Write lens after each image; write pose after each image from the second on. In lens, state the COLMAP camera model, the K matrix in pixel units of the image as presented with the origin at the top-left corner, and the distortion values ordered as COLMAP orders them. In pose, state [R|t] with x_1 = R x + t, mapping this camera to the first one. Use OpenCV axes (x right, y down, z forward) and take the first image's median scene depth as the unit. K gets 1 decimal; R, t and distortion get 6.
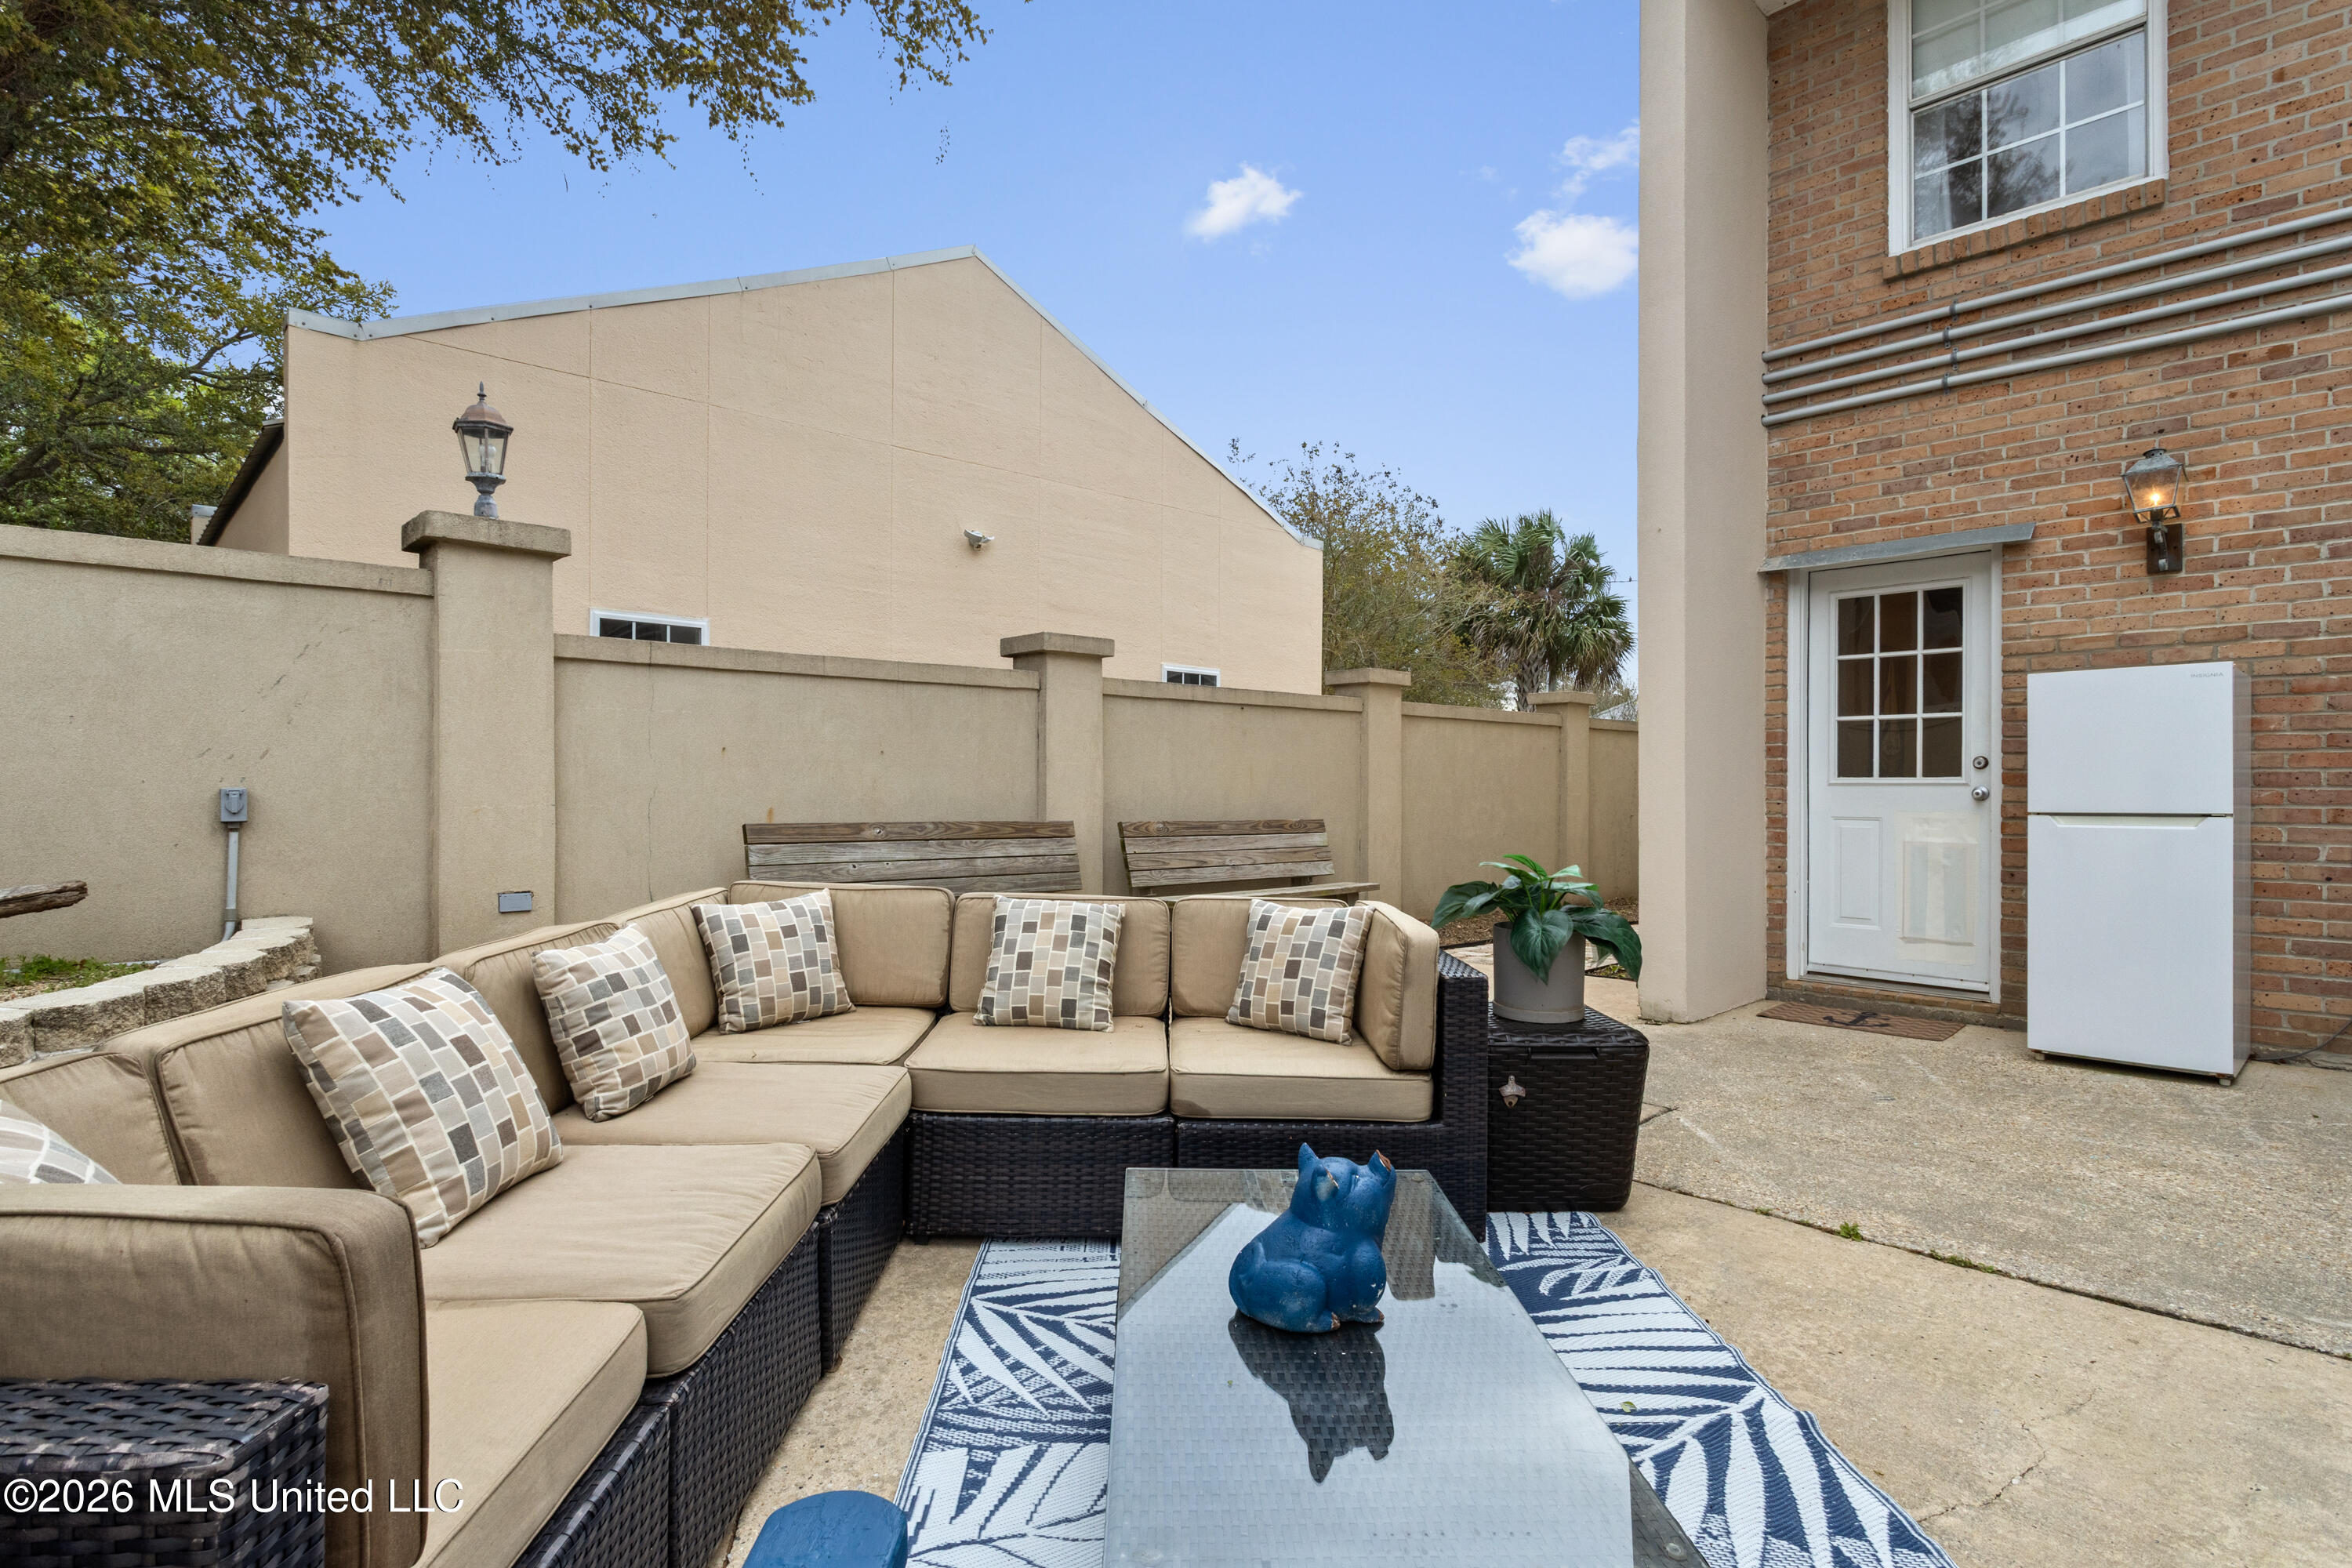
lens RADIAL K [[1170.6, 0, 1162.1], [0, 1170.6, 790.6], [0, 0, 1]] dist [-0.014725, 0.006703]
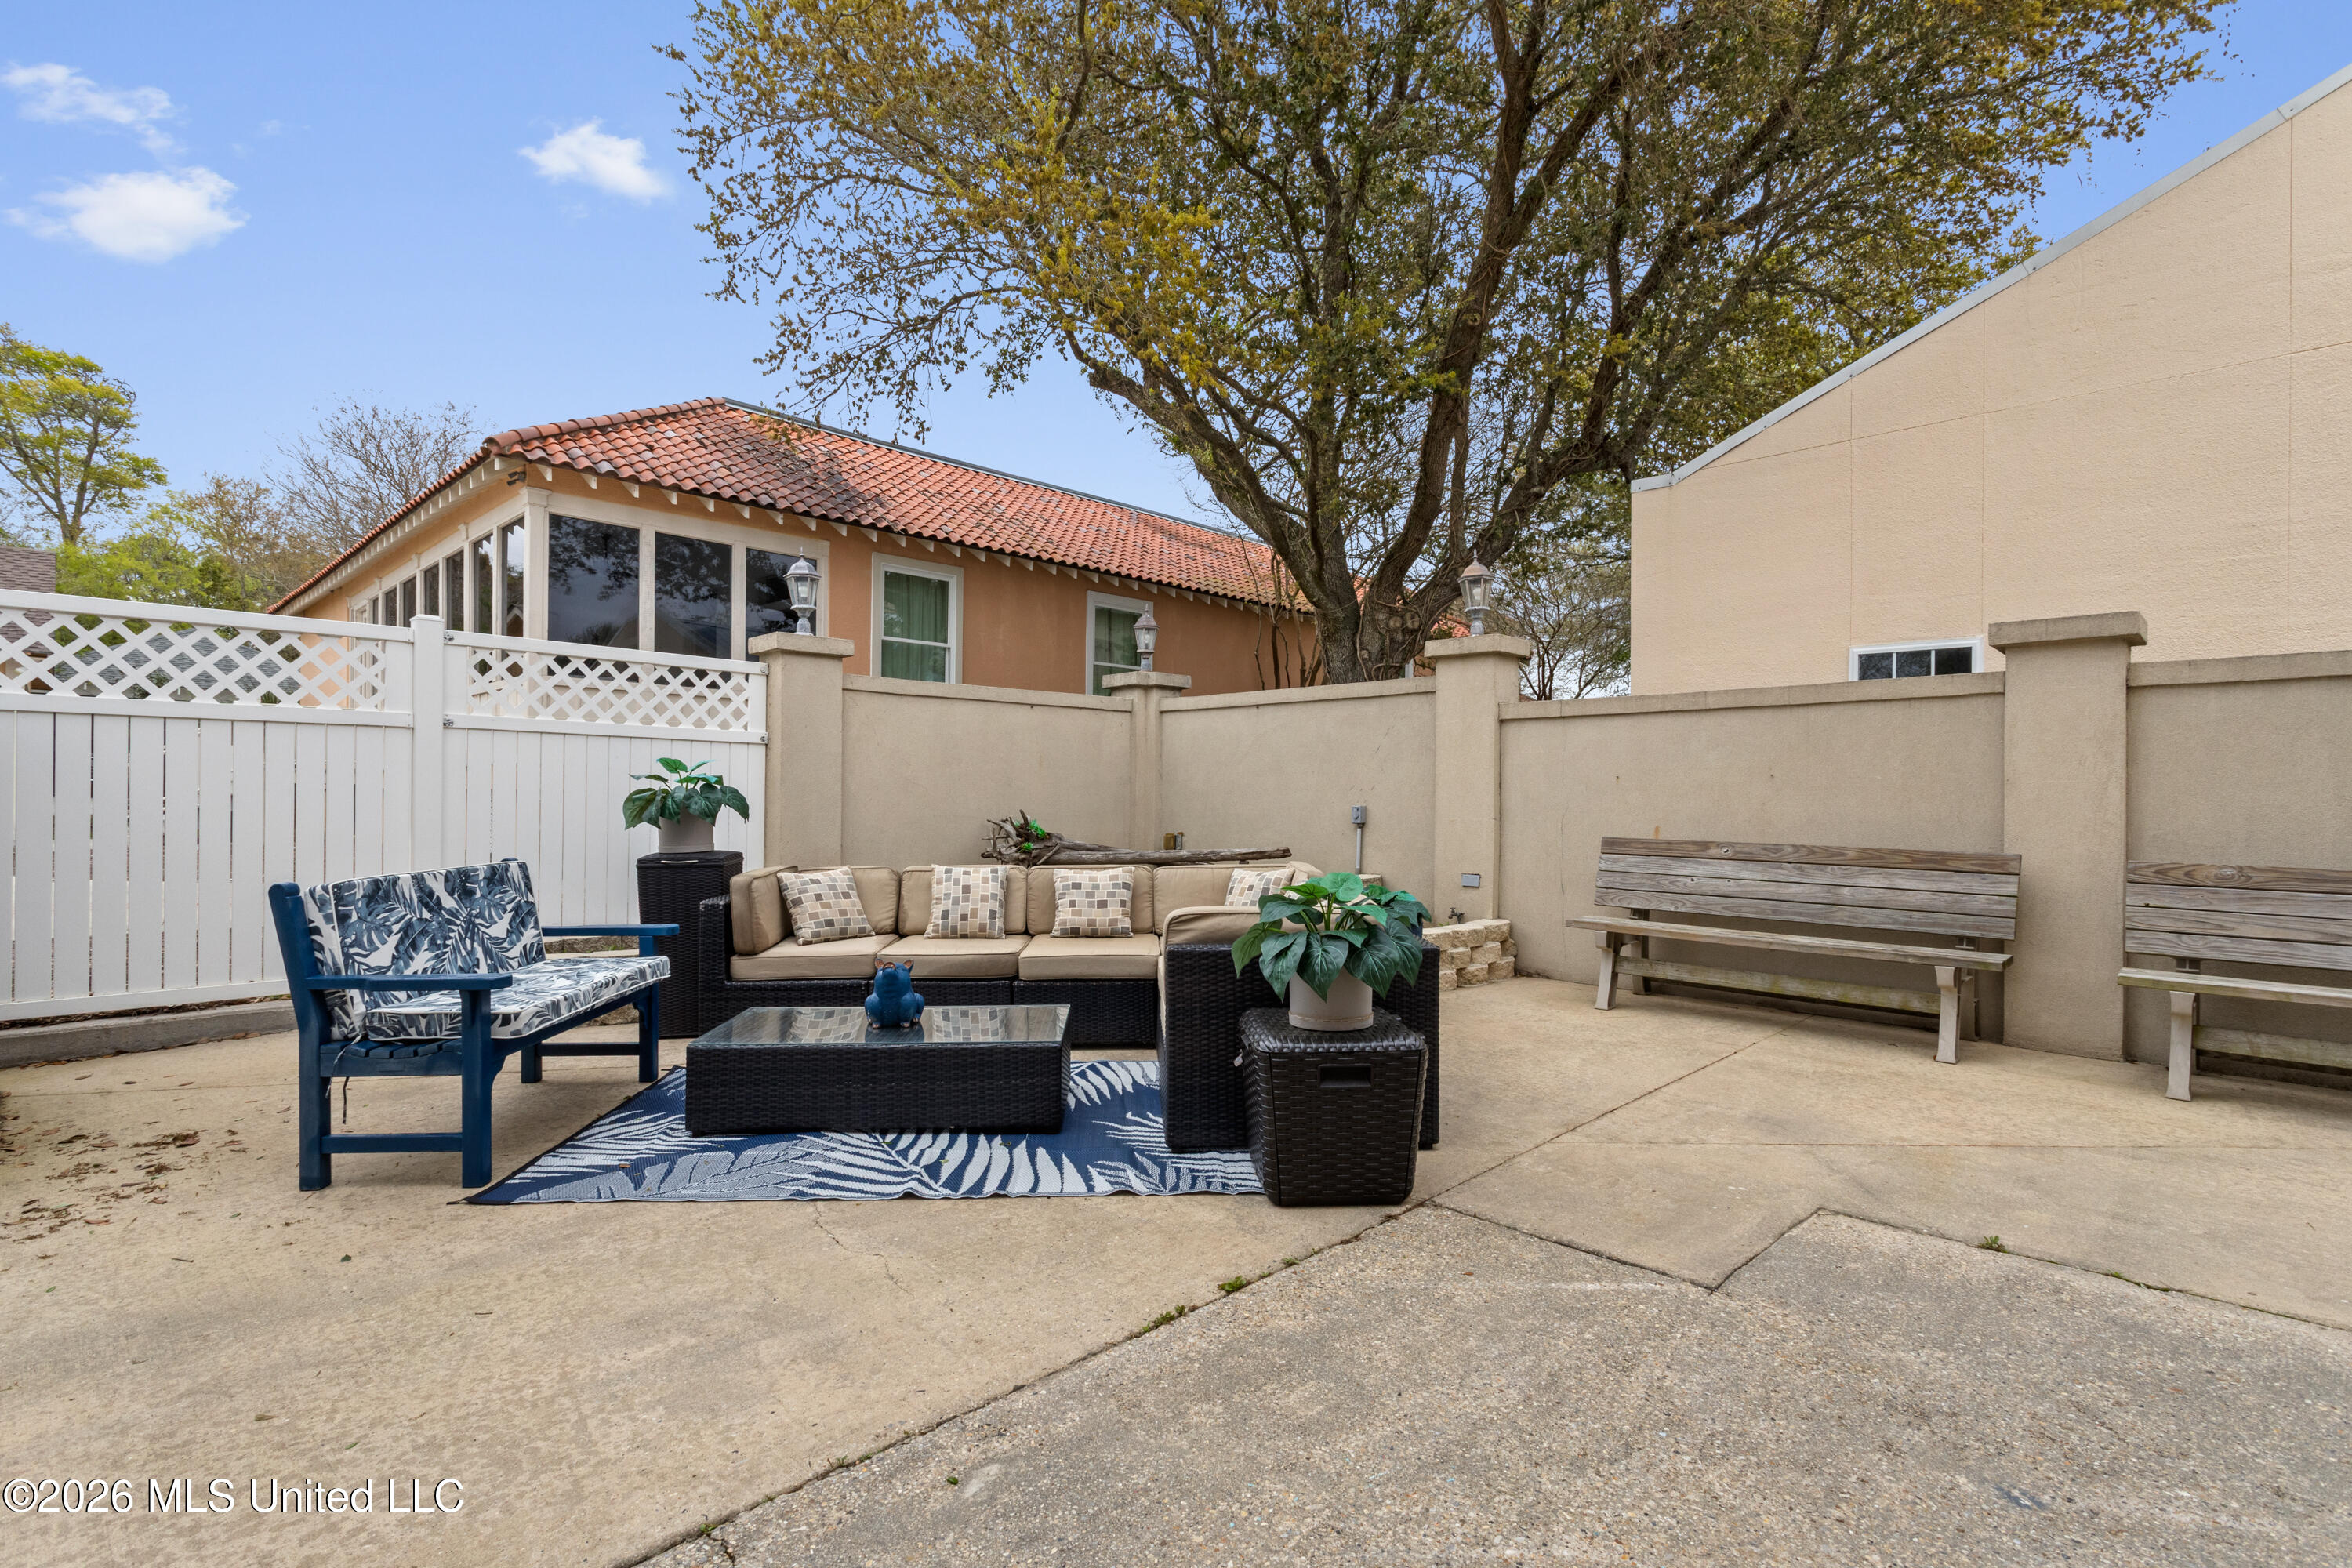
lens RADIAL K [[1095.6, 0, 1185.1], [0, 1095.6, 788.7], [0, 0, 1]] dist [-0.000082, 0.001491]
pose [[0.046925, -0.009954, -0.998849, 0.938259], [-0.010824, 0.999887, -0.010473, -0.007625], [0.998840, 0.011303, 0.046812, 0.580284]]
